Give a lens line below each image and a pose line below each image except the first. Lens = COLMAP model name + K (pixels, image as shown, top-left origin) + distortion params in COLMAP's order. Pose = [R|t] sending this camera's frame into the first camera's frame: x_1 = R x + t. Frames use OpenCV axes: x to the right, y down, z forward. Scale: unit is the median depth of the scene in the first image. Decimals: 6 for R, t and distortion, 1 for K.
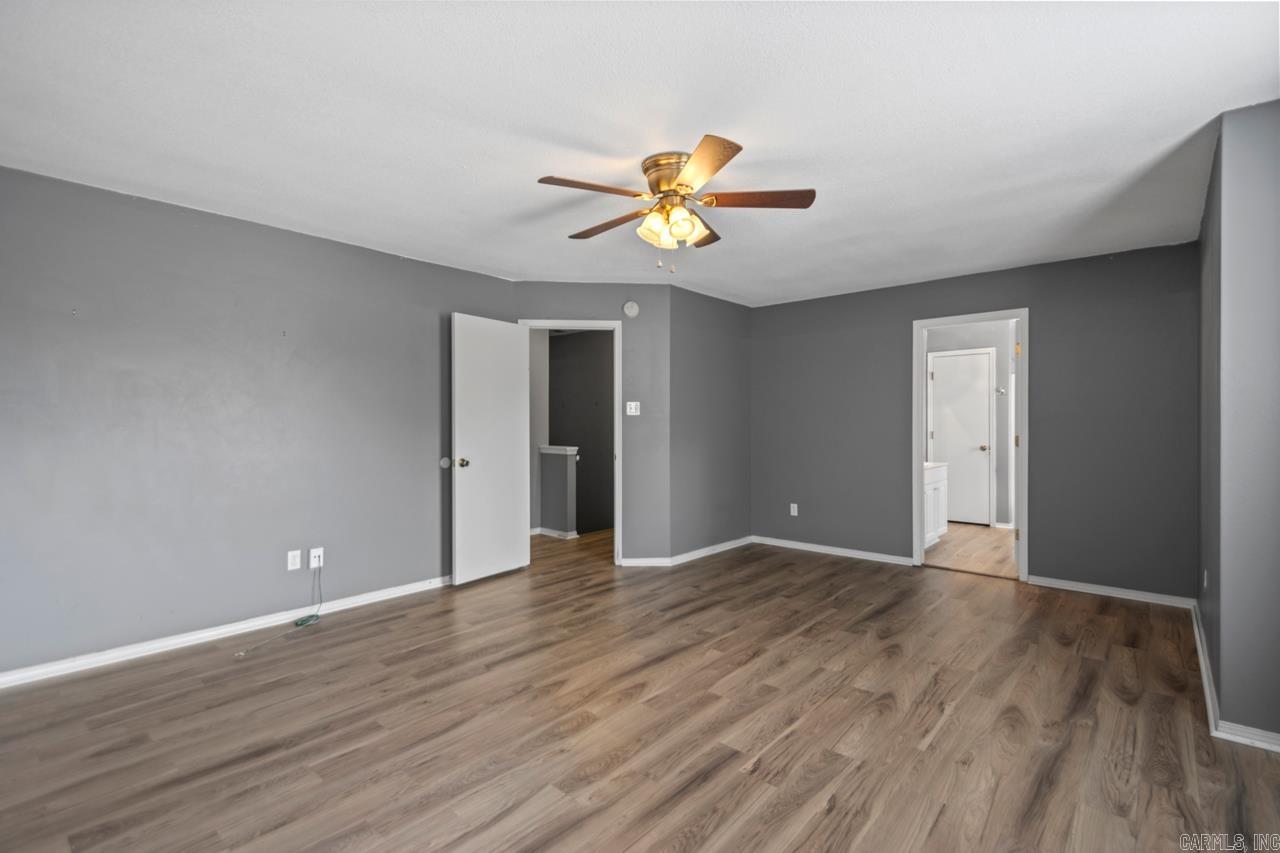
lens RADIAL K [[589.9, 0, 646.9], [0, 589.9, 423.5], [0, 0, 1]] dist [0.041410, -0.016750]
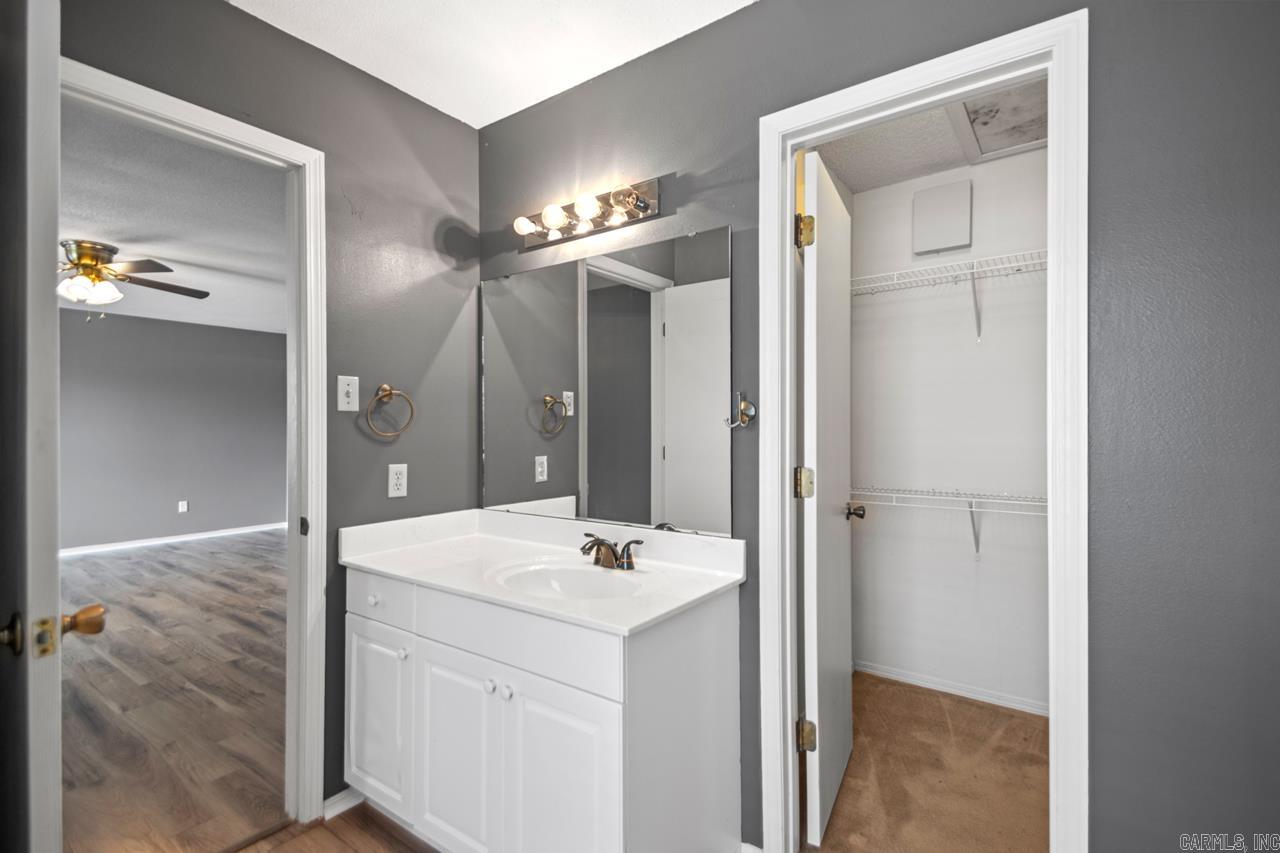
lens RADIAL K [[598.1, 0, 660.3], [0, 598.1, 426.8], [0, 0, 1]] dist [0.018171, -0.016828]
pose [[0.099376, 0.002648, -0.995046, 1.557287], [0.008436, 0.999958, 0.003503, 0.000056], [0.995014, -0.008742, 0.099350, 2.188246]]
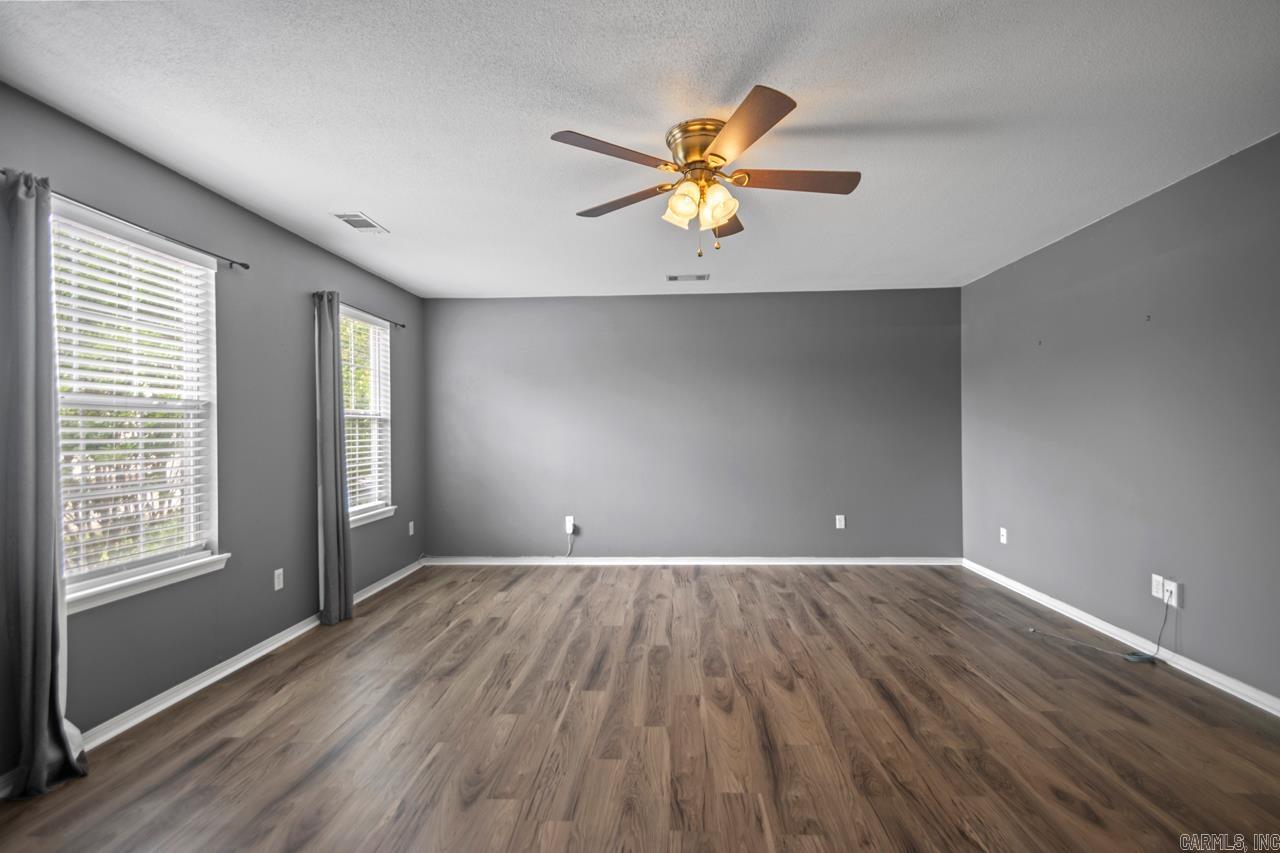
lens RADIAL K [[589.9, 0, 646.9], [0, 589.9, 423.5], [0, 0, 1]] dist [0.041410, -0.016750]
pose [[-0.786372, 0.003915, -0.617741, 0.658572], [0.010801, 0.999914, -0.007413, 0.000442], [0.617659, -0.012501, -0.786347, 1.654206]]
